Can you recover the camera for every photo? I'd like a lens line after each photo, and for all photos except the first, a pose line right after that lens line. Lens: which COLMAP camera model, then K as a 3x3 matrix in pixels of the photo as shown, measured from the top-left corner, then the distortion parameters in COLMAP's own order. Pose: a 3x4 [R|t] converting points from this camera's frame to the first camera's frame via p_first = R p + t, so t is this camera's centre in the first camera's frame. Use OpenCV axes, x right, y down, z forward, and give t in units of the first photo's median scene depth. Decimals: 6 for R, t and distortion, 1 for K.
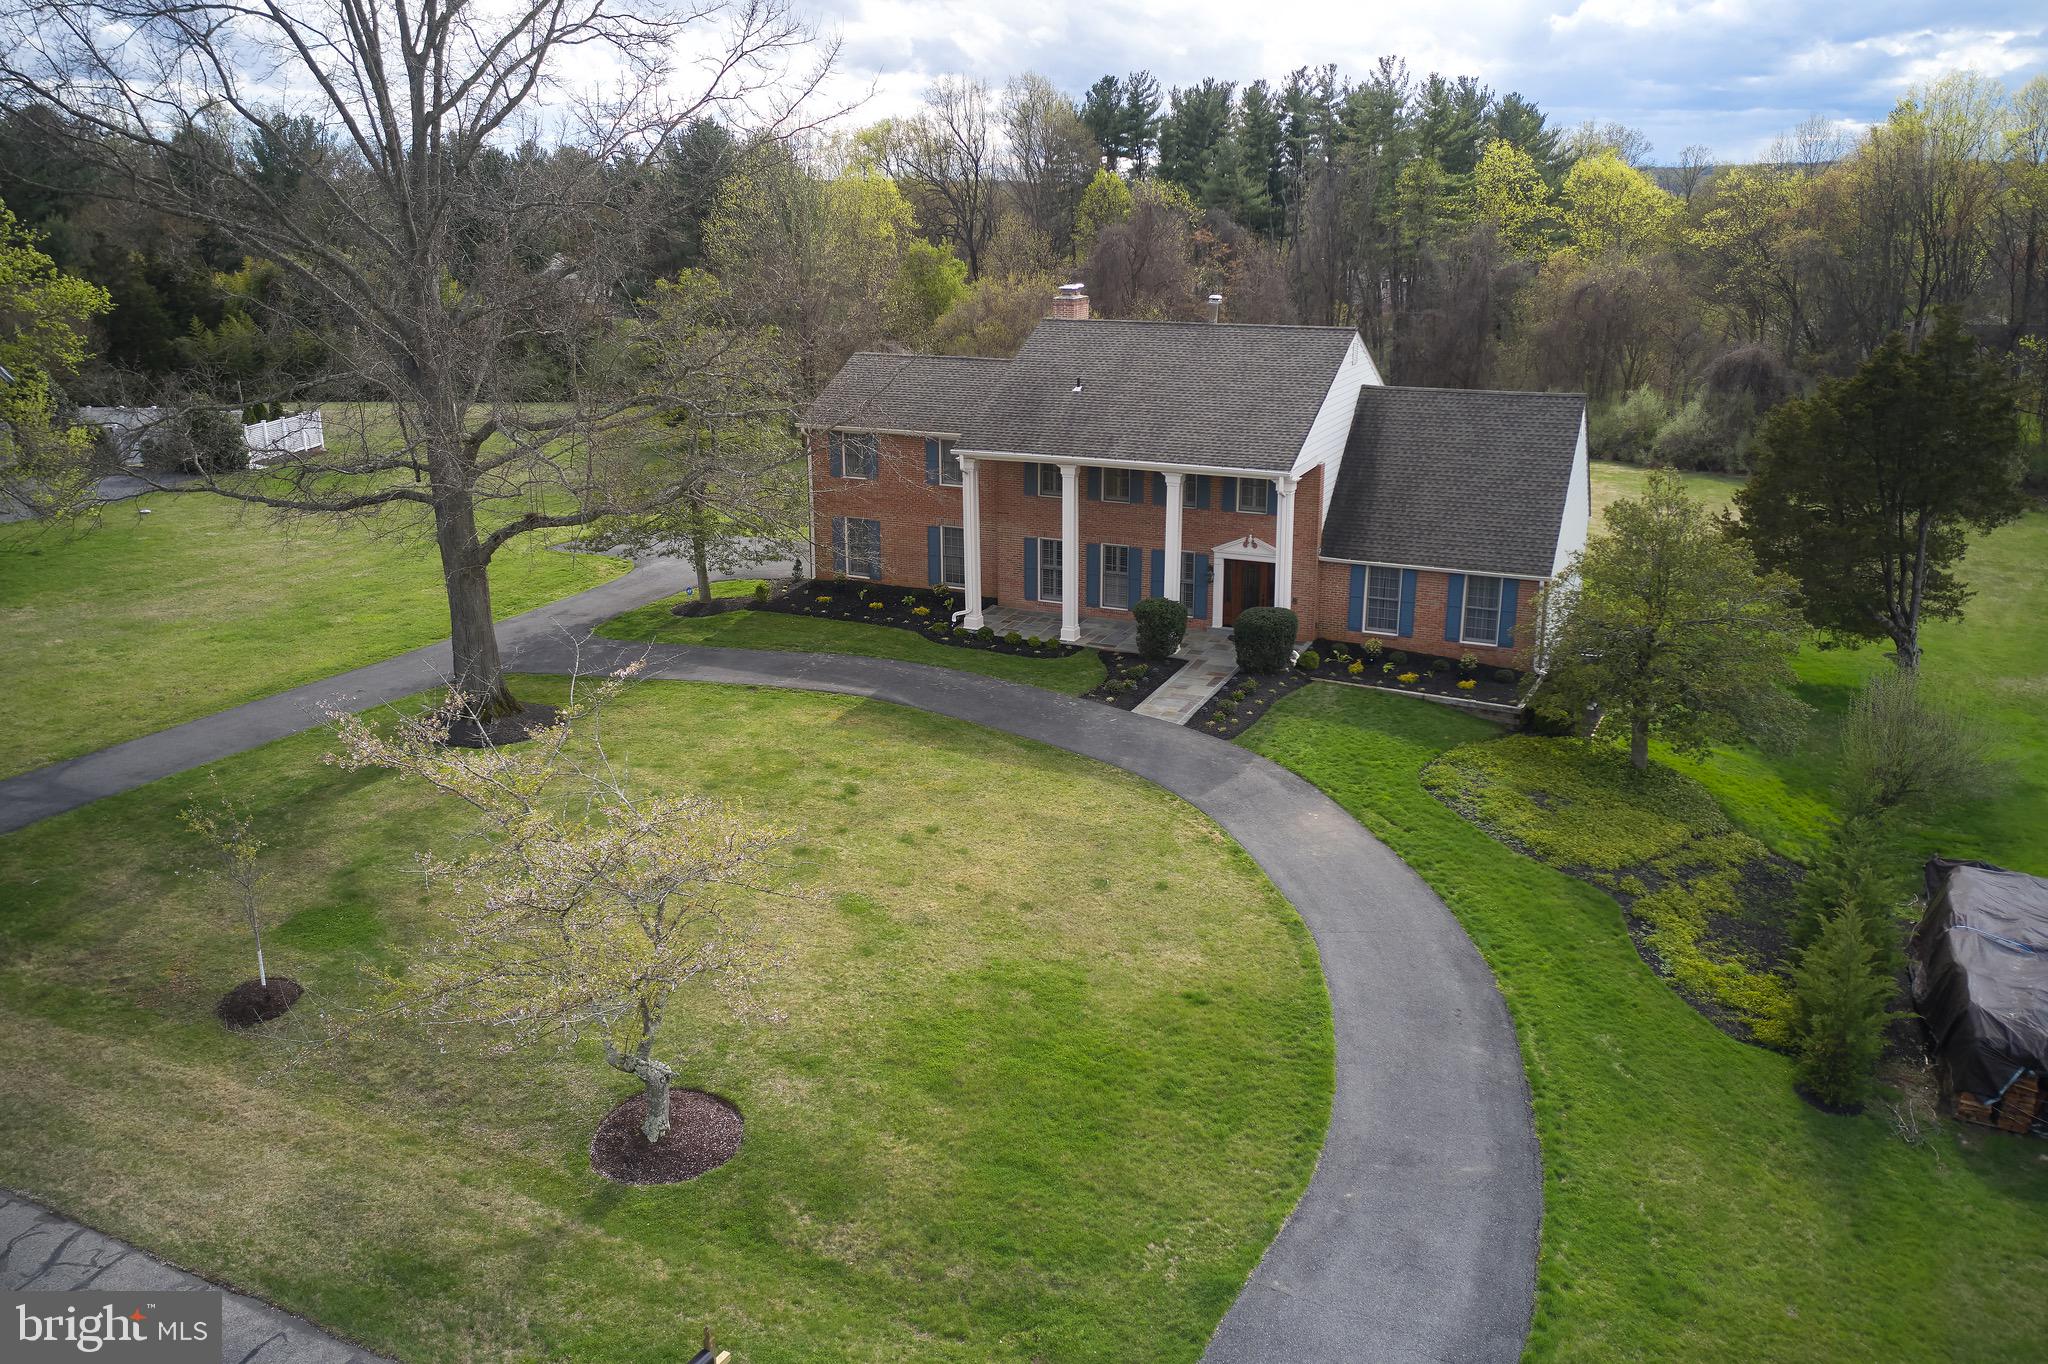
lens RADIAL K [[1629.5, 0, 1015.2], [0, 1629.5, 688.0], [0, 0, 1]] dist [-0.000891, 0.024486]
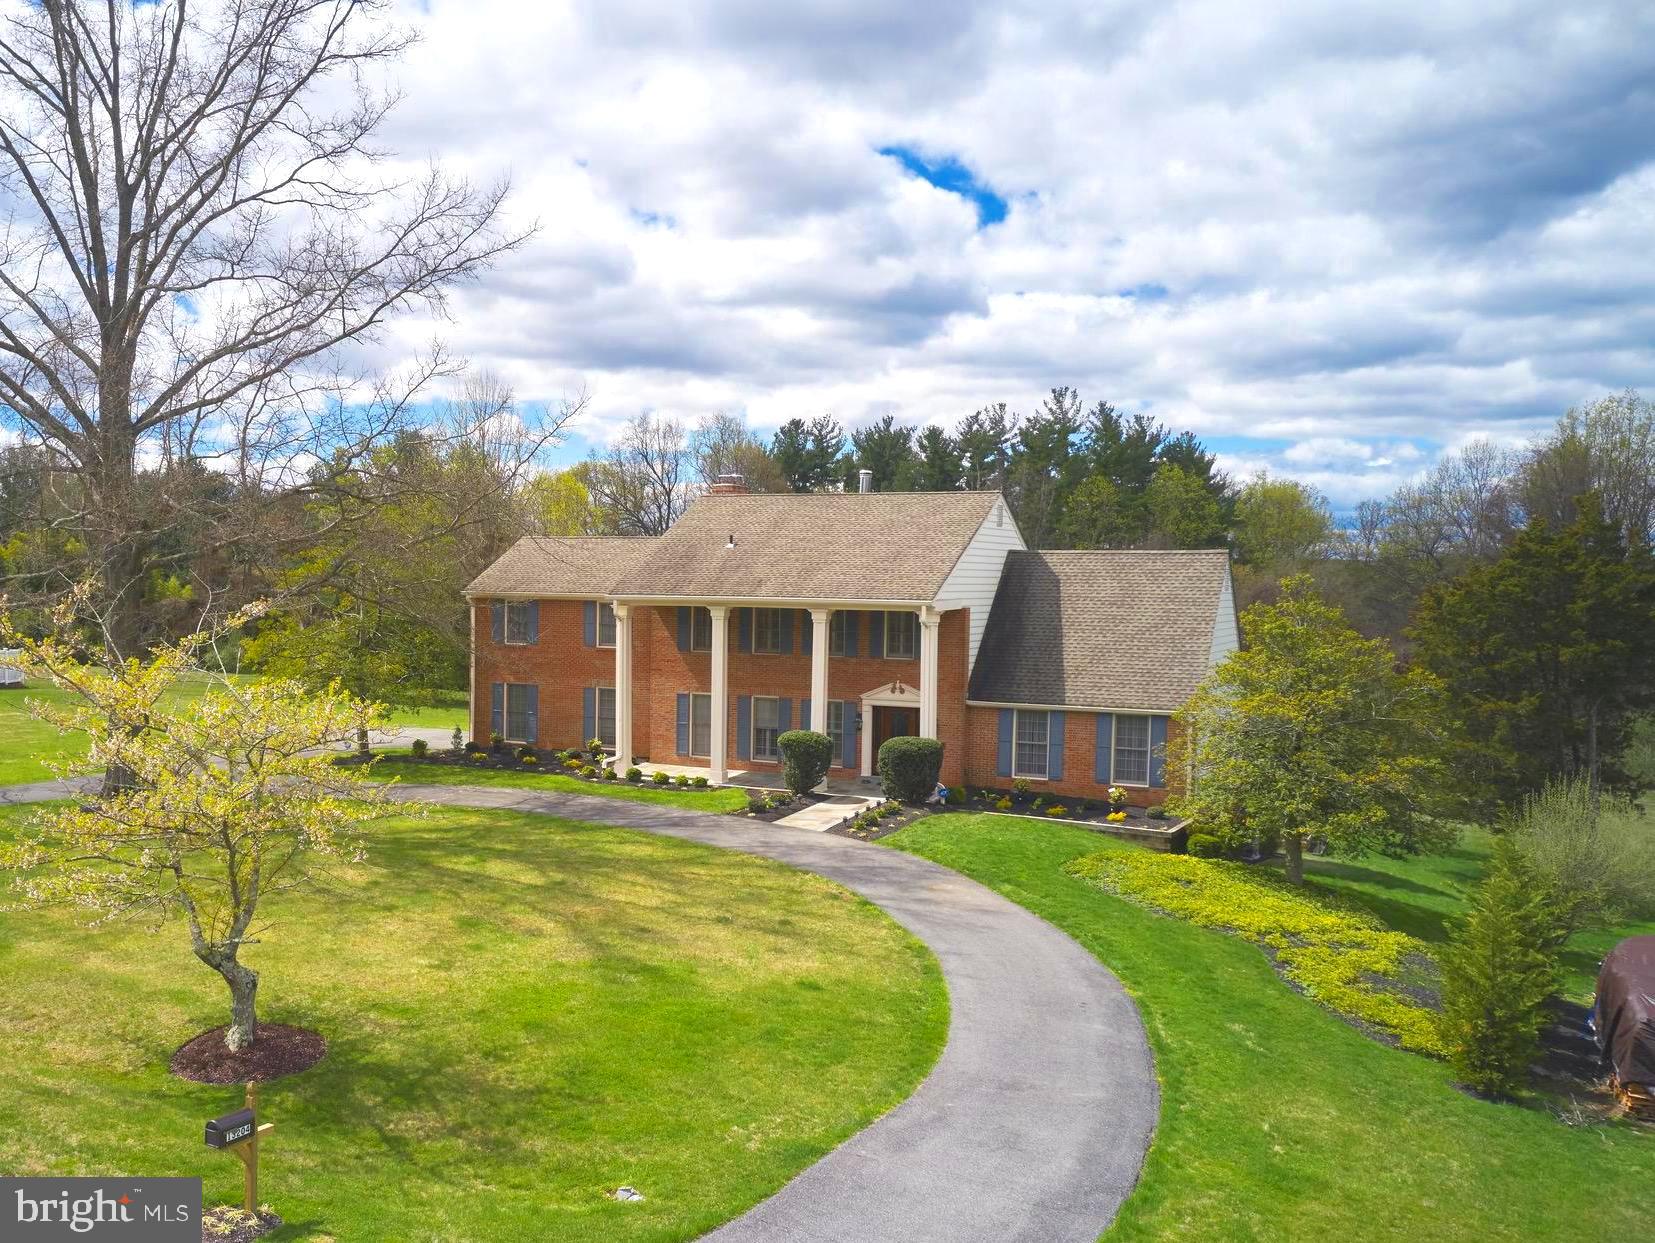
lens RADIAL K [[1634.0, 0, 624.5], [0, 1634.0, 678.5], [0, 0, 1]] dist [0.003896, 0.007479]
pose [[0.998303, 0.019777, -0.054777, 0.031764], [-0.031851, 0.972851, -0.229229, 0.148234], [0.048756, 0.230584, 0.971830, 0.006343]]
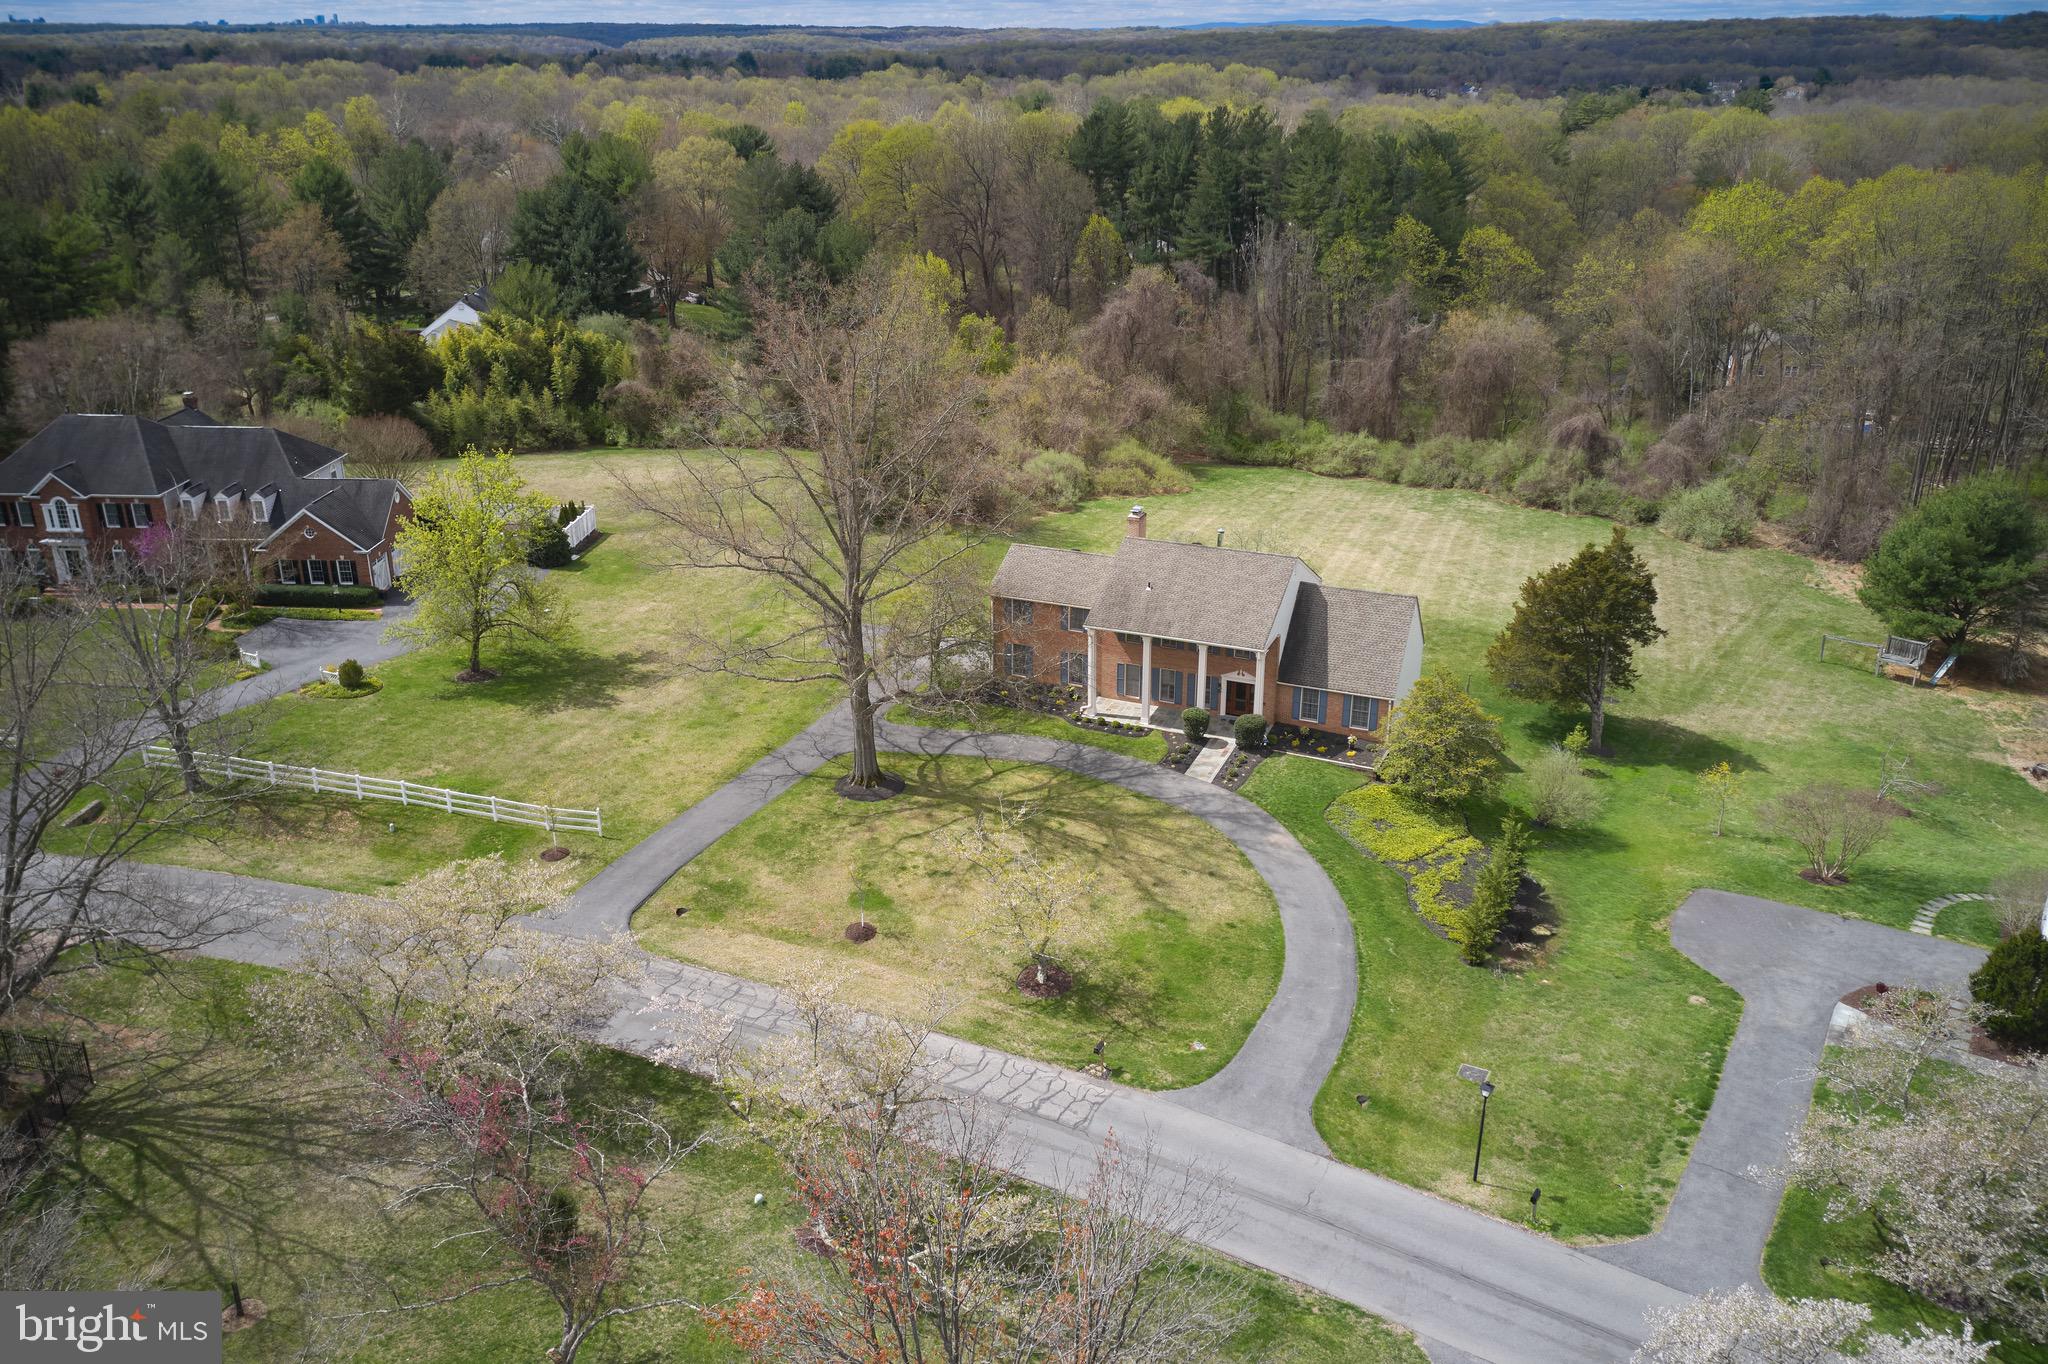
lens RADIAL K [[1629.5, 0, 1015.2], [0, 1629.5, 688.0], [0, 0, 1]] dist [-0.000891, 0.024486]
pose [[0.999428, -0.011517, 0.031799, -0.186604], [0.008769, 0.996323, 0.085230, -0.246090], [-0.032663, -0.084902, 0.995854, -0.919659]]
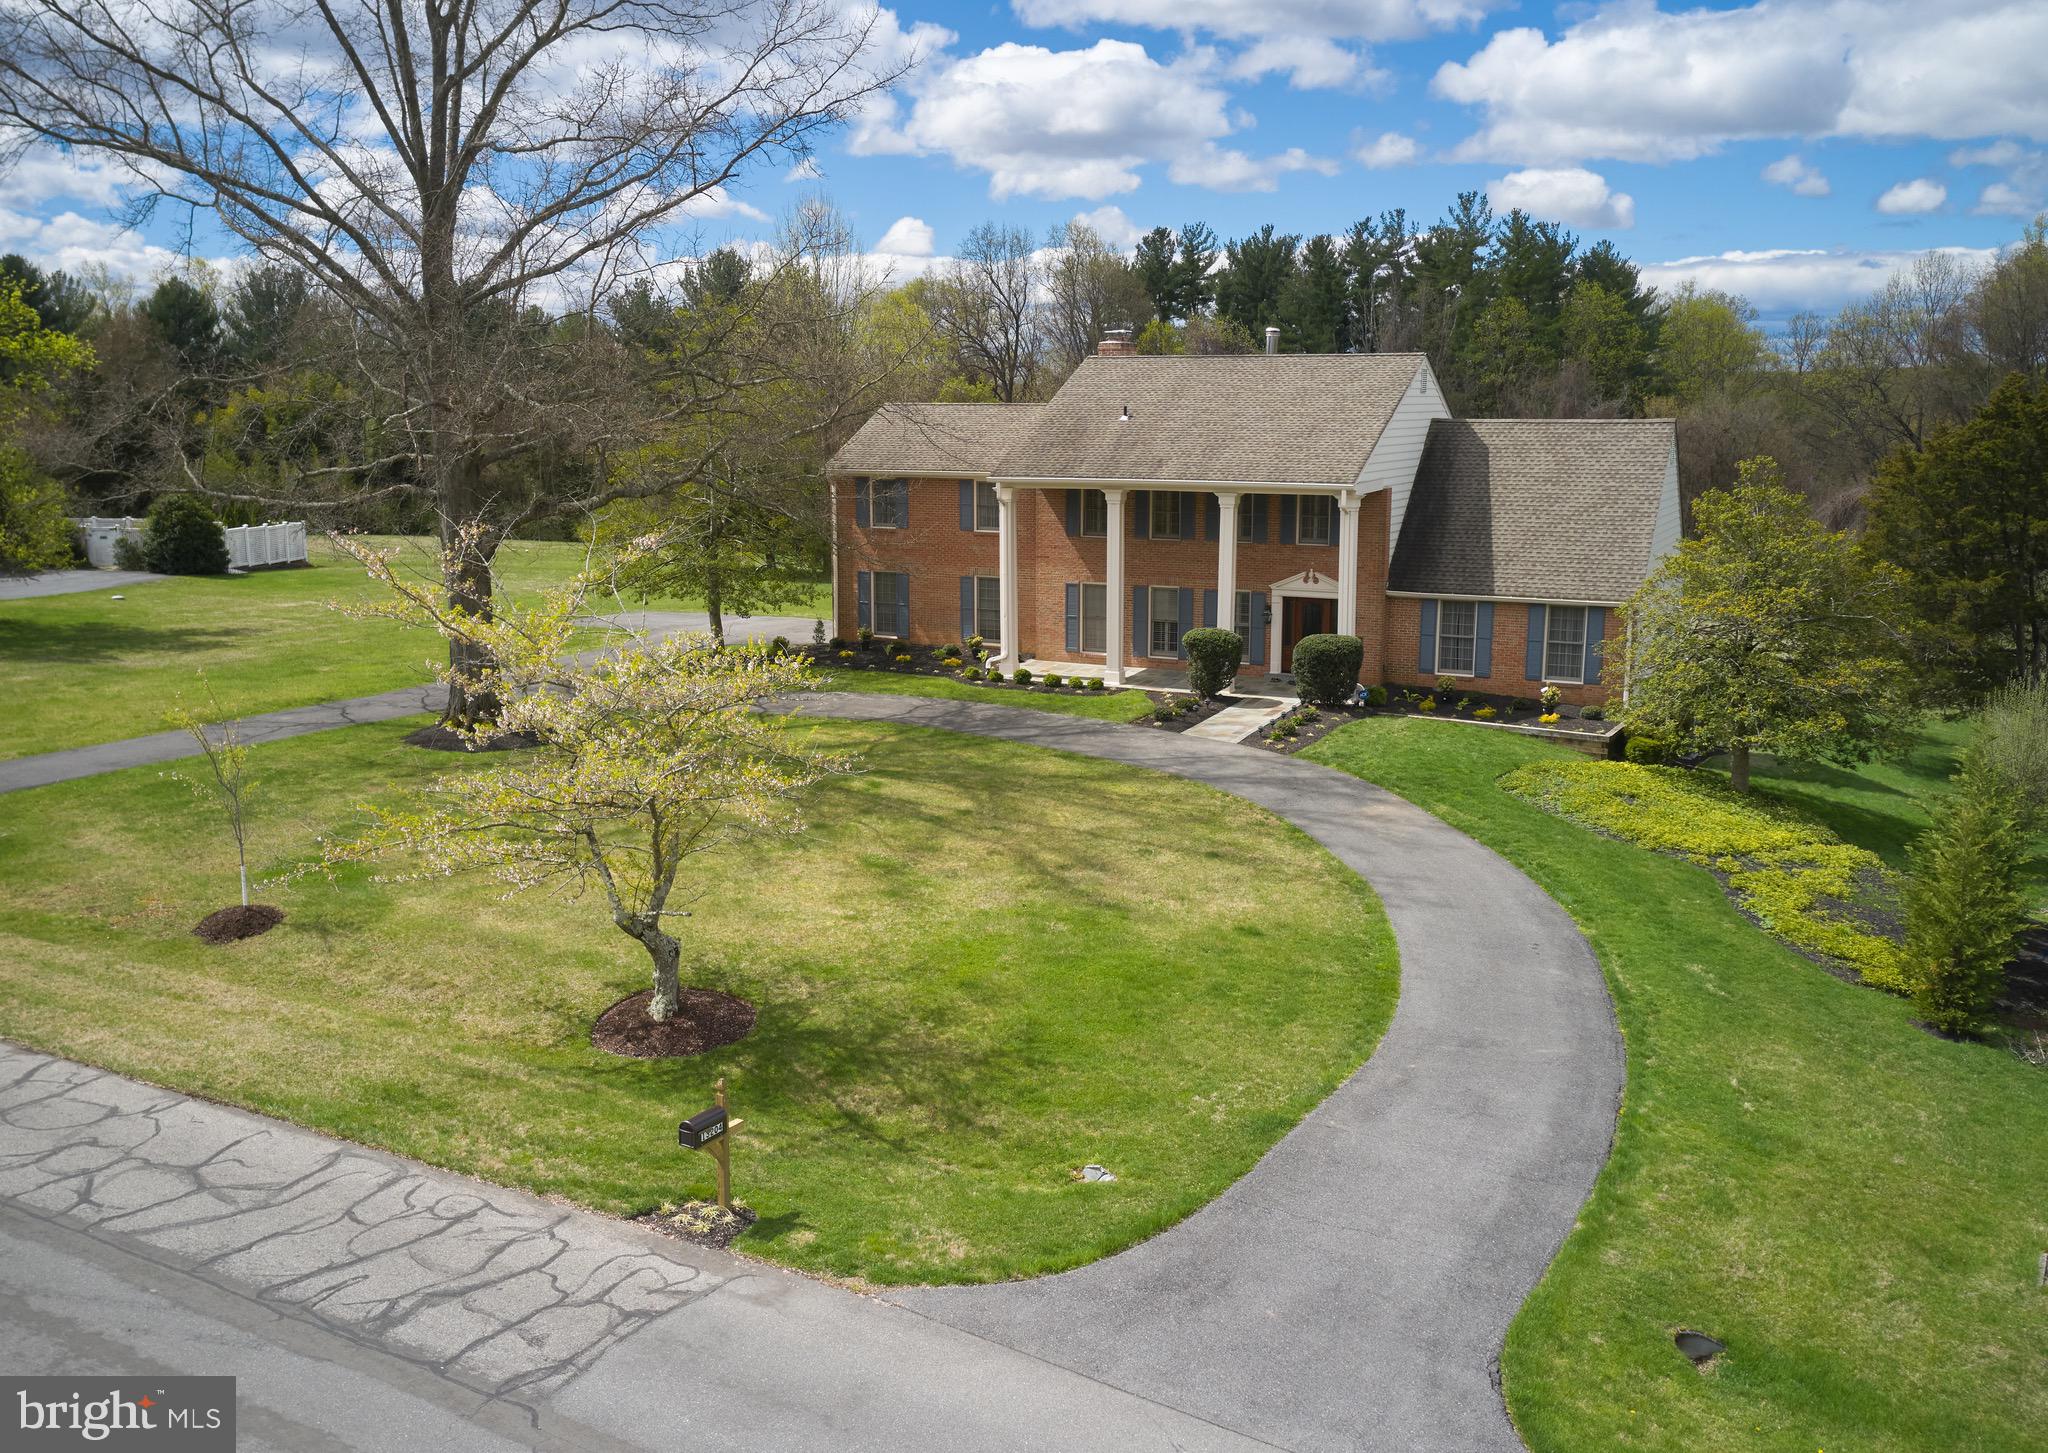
lens RADIAL K [[1834.0, 0, 1013.6], [0, 1834.0, 766.1], [0, 0, 1]] dist [0.003435, 0.000781]
pose [[0.999700, 0.008973, -0.022806, 0.000804], [-0.011142, 0.995238, -0.096839, 0.123816], [0.021829, 0.097064, 0.995039, -0.025053]]
